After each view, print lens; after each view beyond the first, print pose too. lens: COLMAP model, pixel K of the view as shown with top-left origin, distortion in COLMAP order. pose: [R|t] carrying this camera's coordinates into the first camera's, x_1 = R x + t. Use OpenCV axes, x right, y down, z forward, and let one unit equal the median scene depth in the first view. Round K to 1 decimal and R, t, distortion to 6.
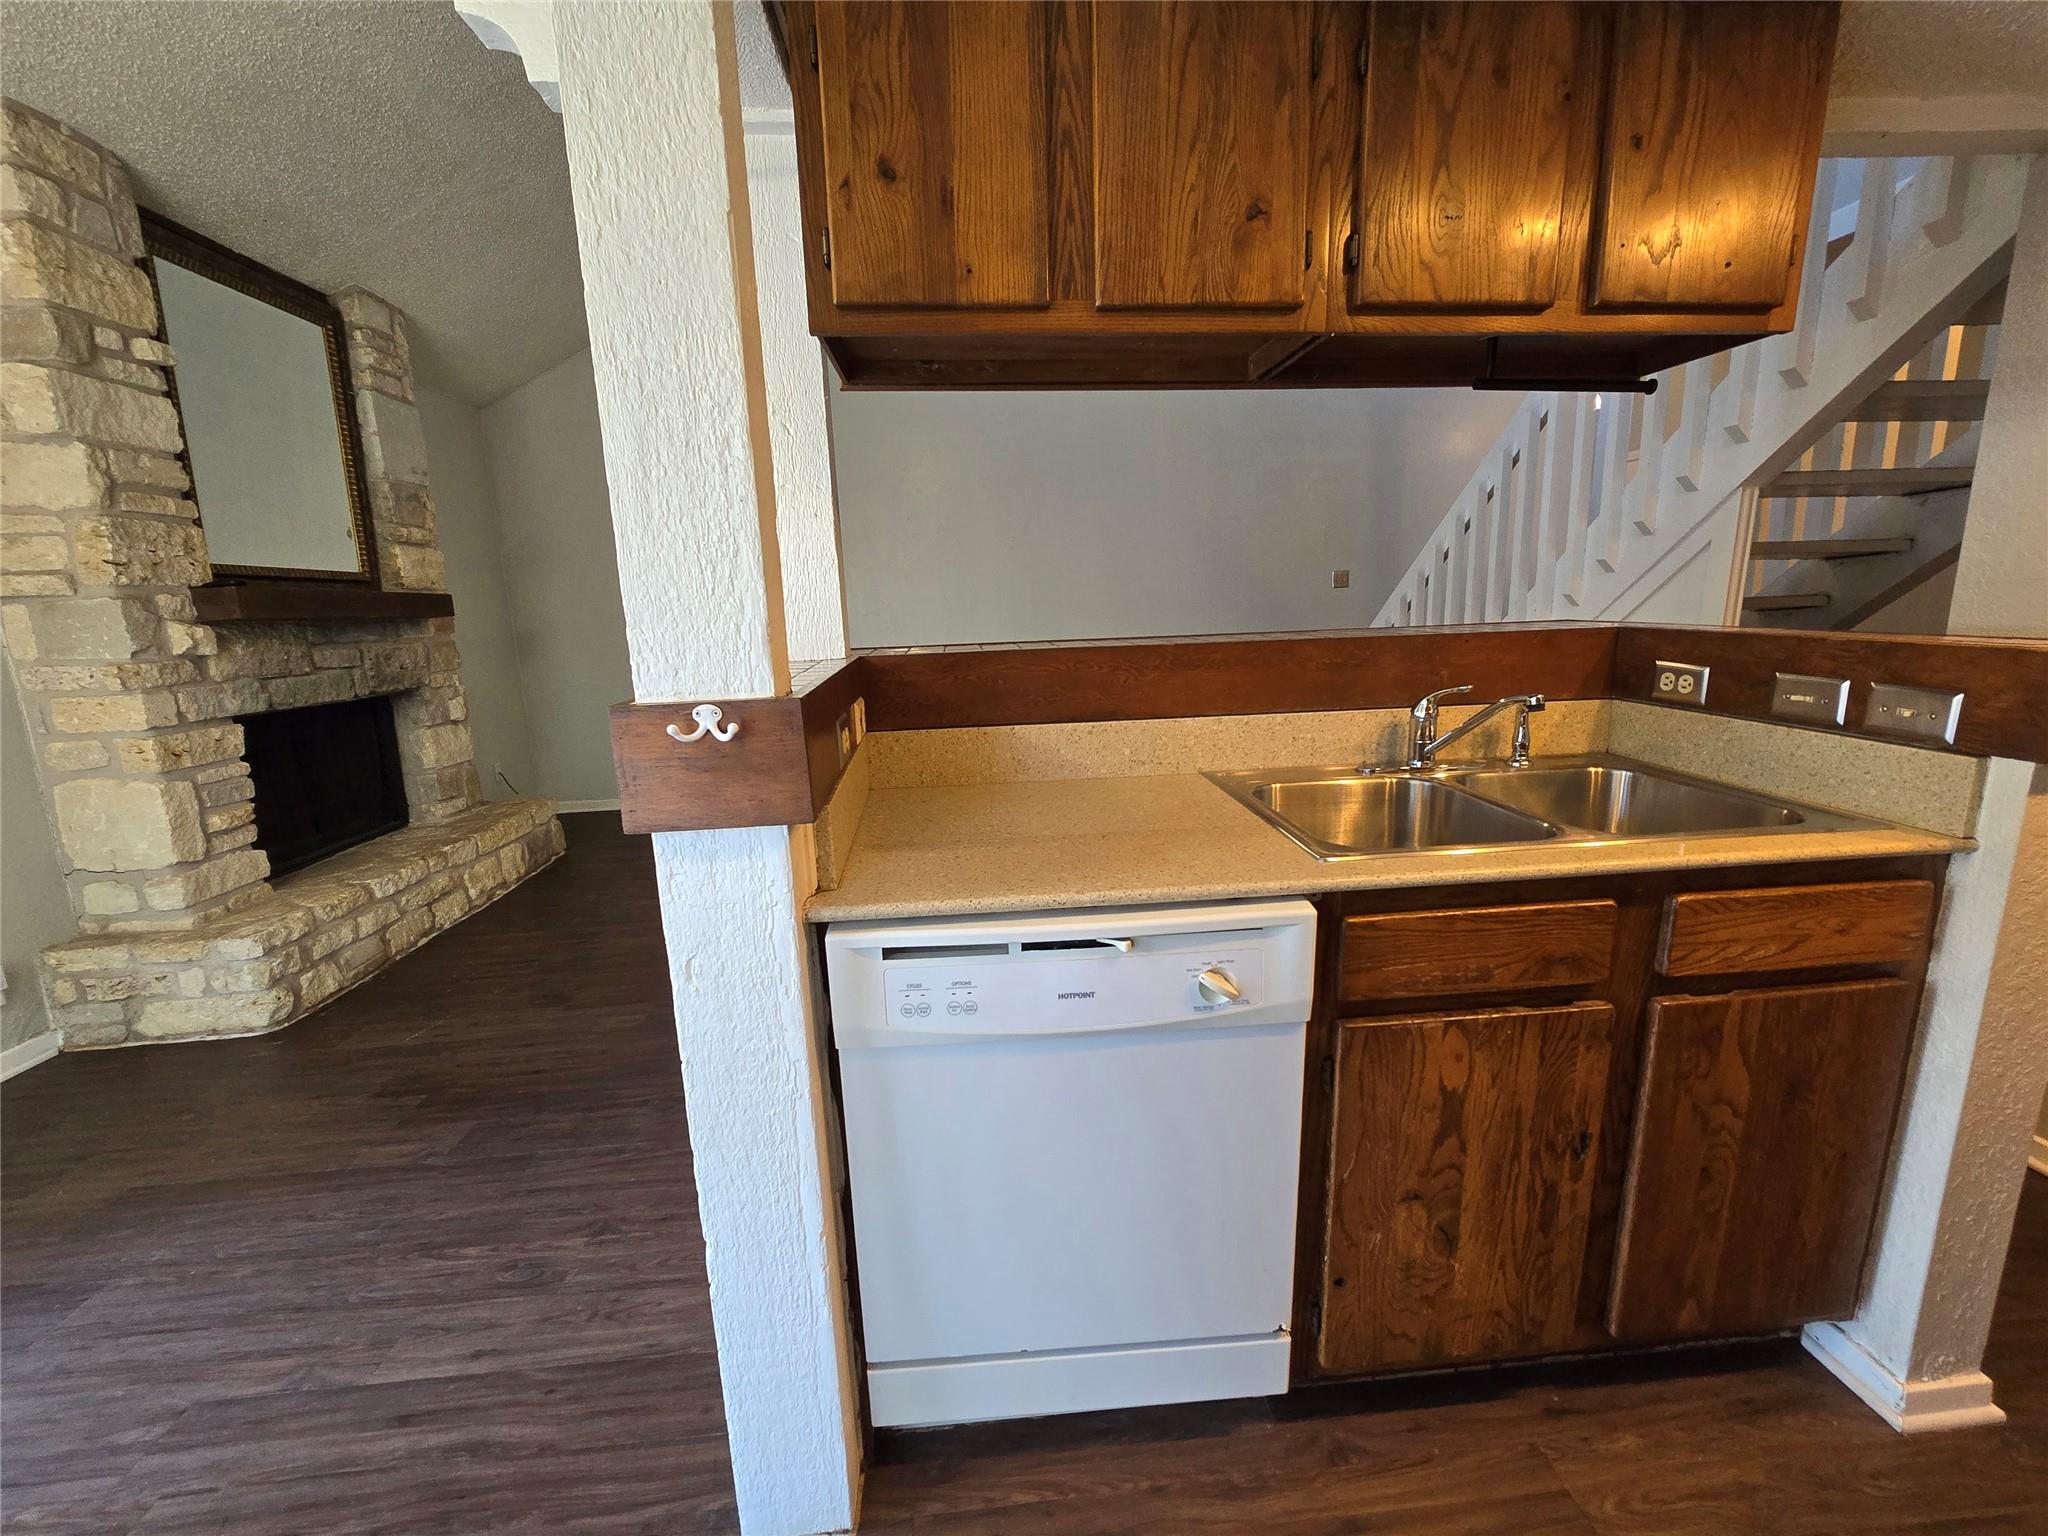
lens RADIAL K [[836.7, 0, 1027.9], [0, 836.7, 768.4], [0, 0, 1]] dist [-0.003883, -0.000119]
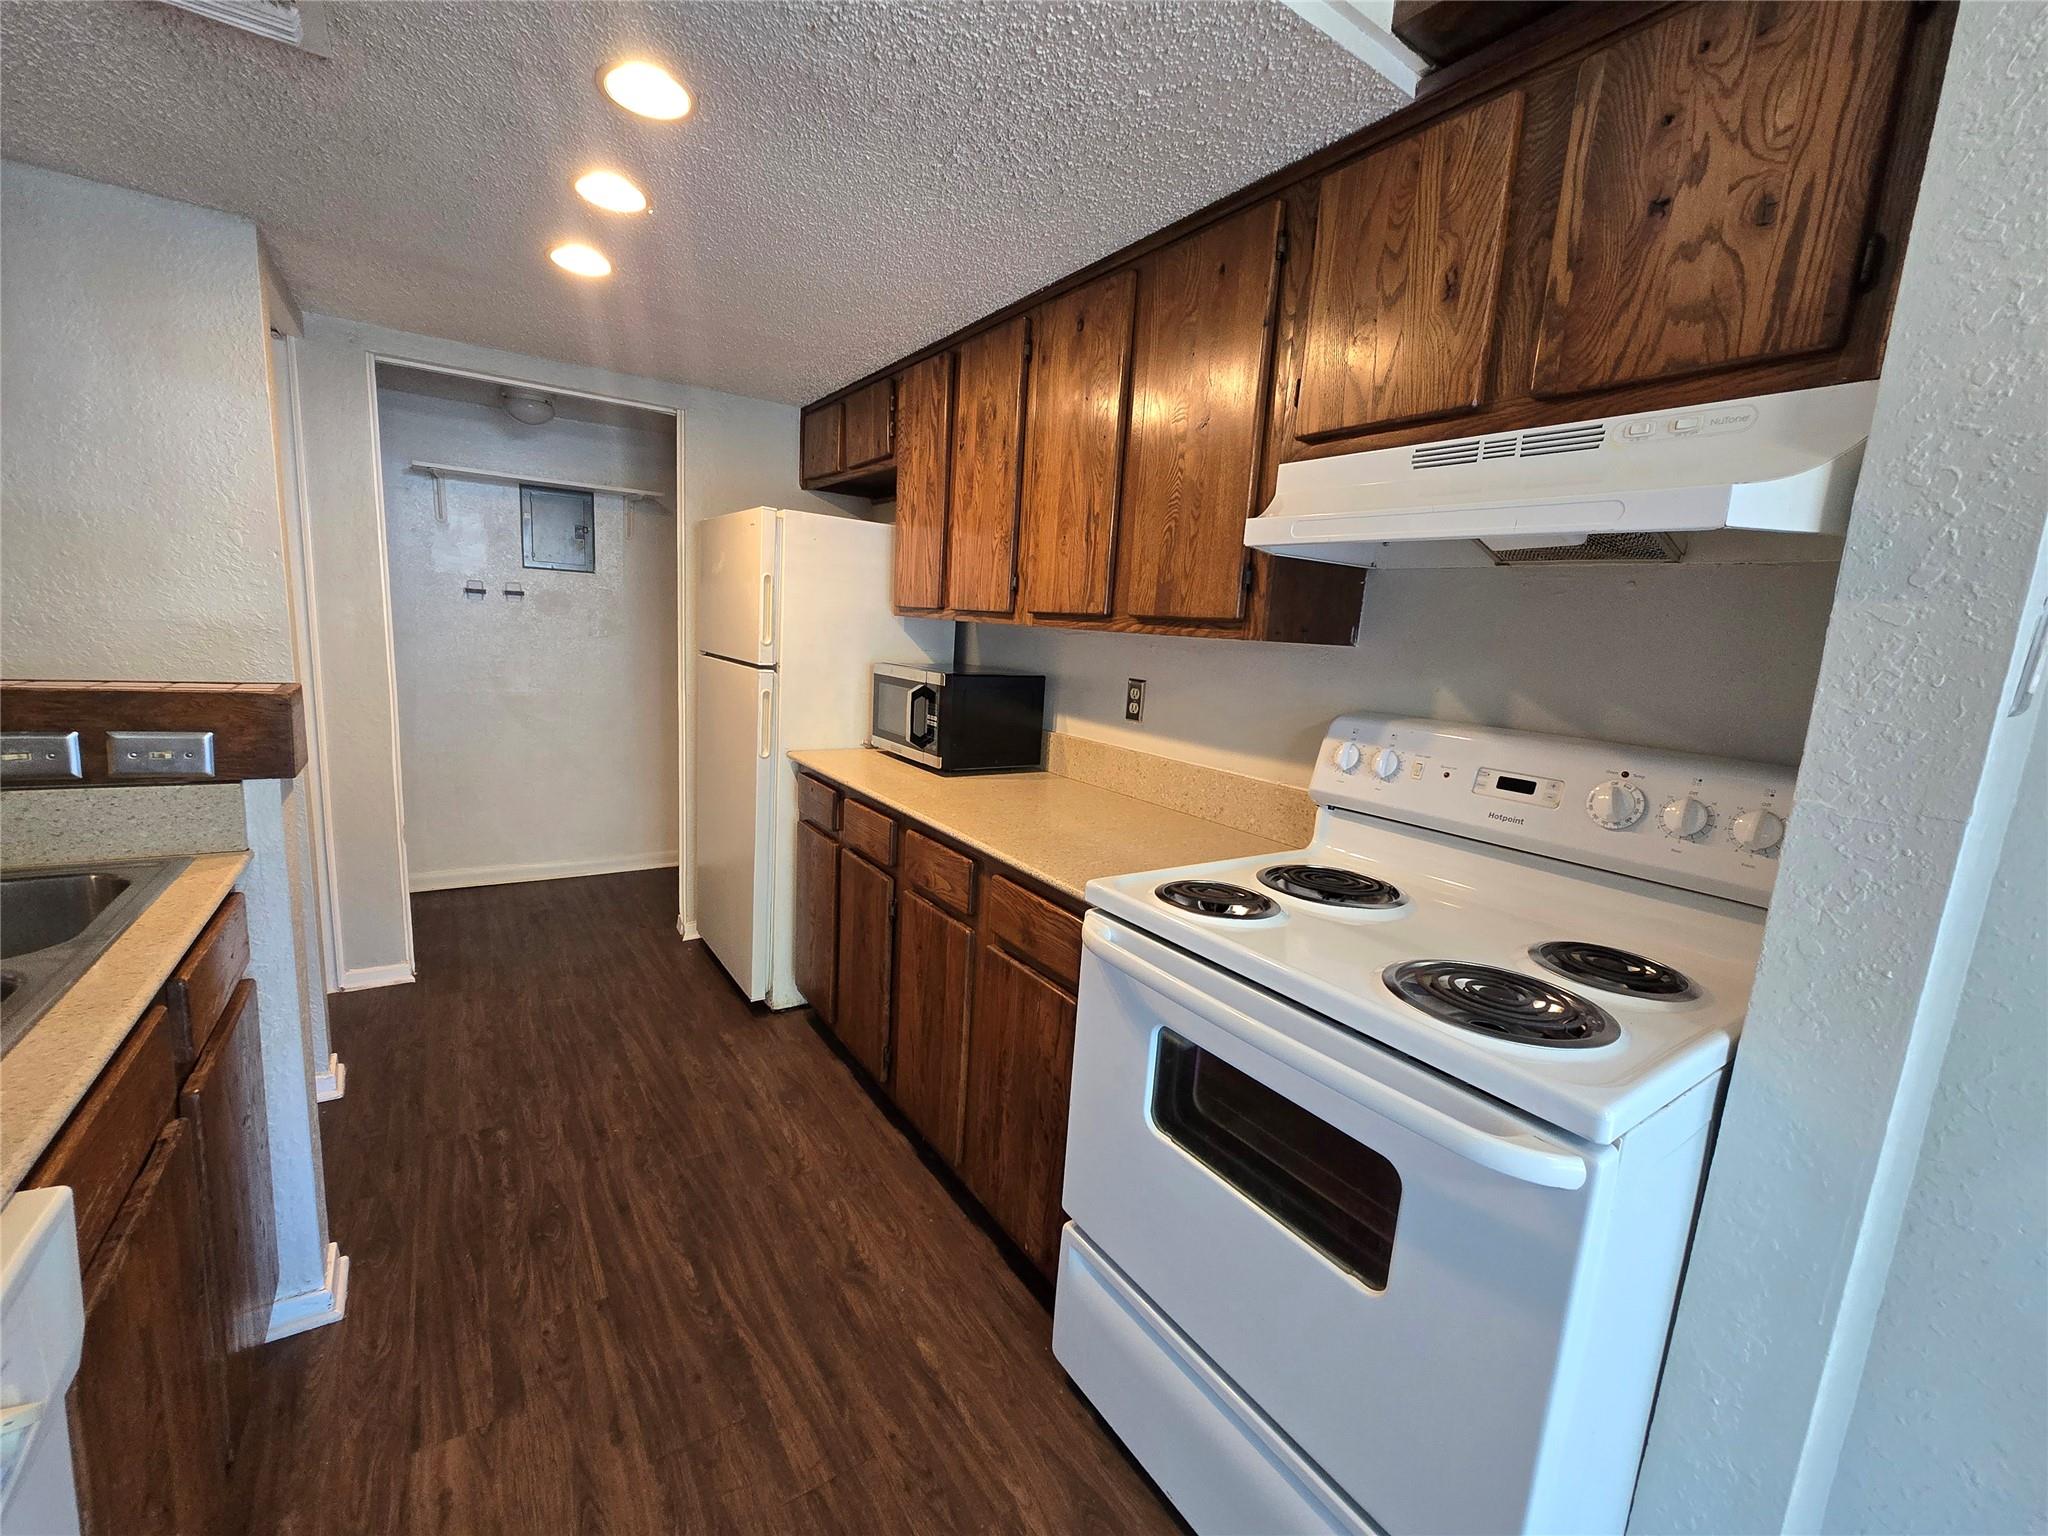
lens RADIAL K [[836.7, 0, 1027.9], [0, 836.7, 768.4], [0, 0, 1]] dist [-0.003883, -0.000119]
pose [[-0.497291, -0.138366, 0.856479, -0.169570], [0.130596, 0.964014, 0.231565, -0.060725], [-0.857699, 0.227008, -0.461325, 0.213112]]
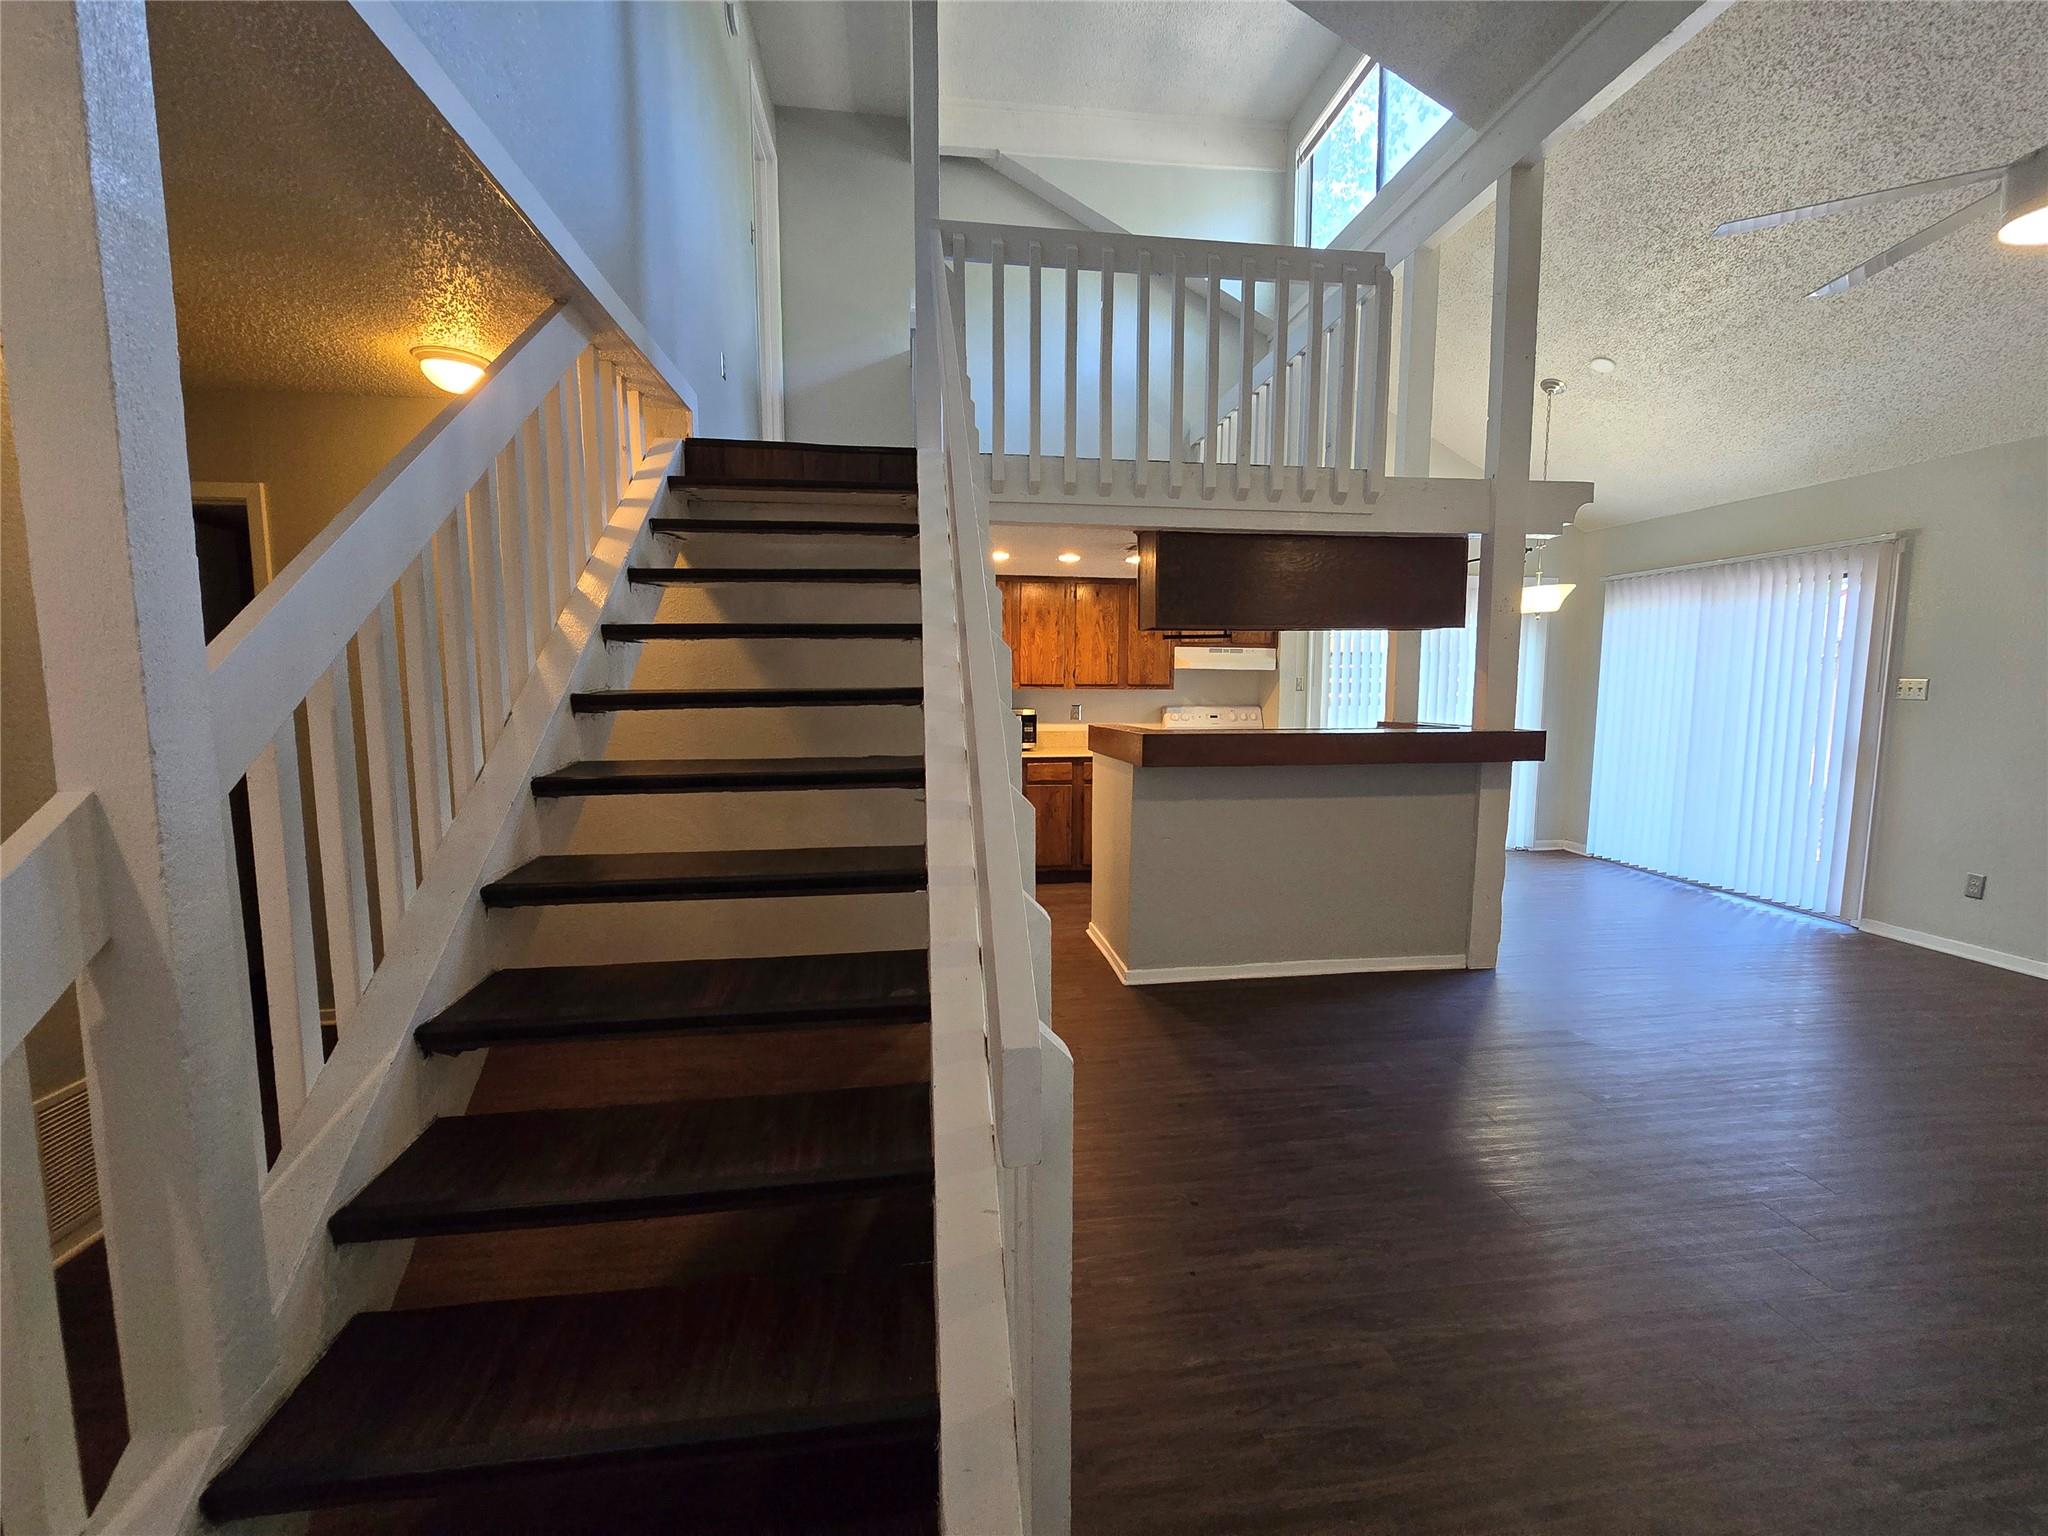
lens RADIAL K [[844.5, 0, 1037.7], [0, 844.5, 762.7], [0, 0, 1]] dist [-0.000724, 0.000400]
pose [[-0.997621, 0.039321, -0.056626, 0.659296], [0.021156, 0.956376, 0.291370, -0.434156], [0.065613, 0.289479, -0.954933, 1.829172]]
